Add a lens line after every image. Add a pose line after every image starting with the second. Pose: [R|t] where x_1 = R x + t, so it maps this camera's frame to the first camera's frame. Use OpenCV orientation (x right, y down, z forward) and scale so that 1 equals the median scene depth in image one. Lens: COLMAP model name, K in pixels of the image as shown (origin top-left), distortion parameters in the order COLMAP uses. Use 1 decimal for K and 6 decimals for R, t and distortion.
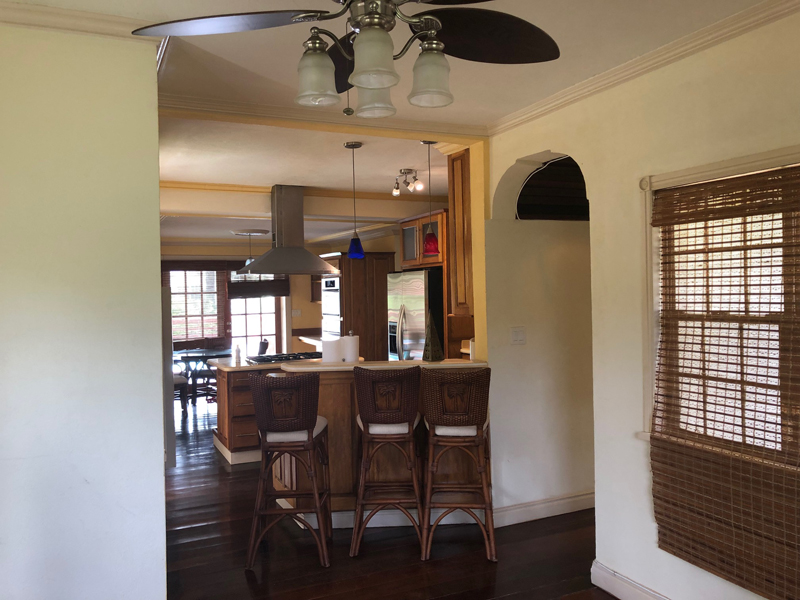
lens RADIAL K [[645.9, 0, 400.0], [0, 645.9, 300.0], [0, 0, 1]] dist [0.037145, 0.000319]
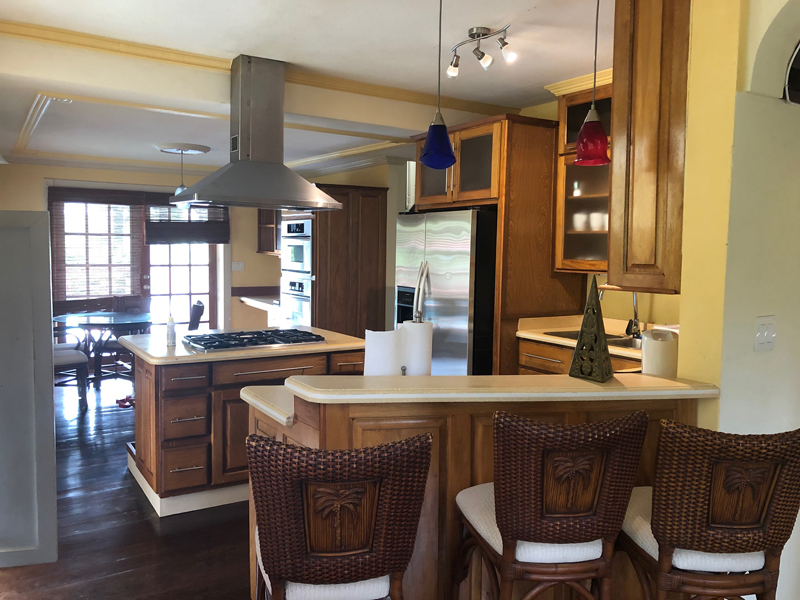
lens RADIAL K [[662.3, 0, 400.0], [0, 662.3, 300.0], [0, 0, 1]] dist [0.011709, 0.003405]
pose [[0.992510, 0.028541, 0.118780, -0.074975], [-0.036429, 0.997235, 0.064775, 0.002626], [-0.116603, -0.068617, 0.990805, 0.238989]]
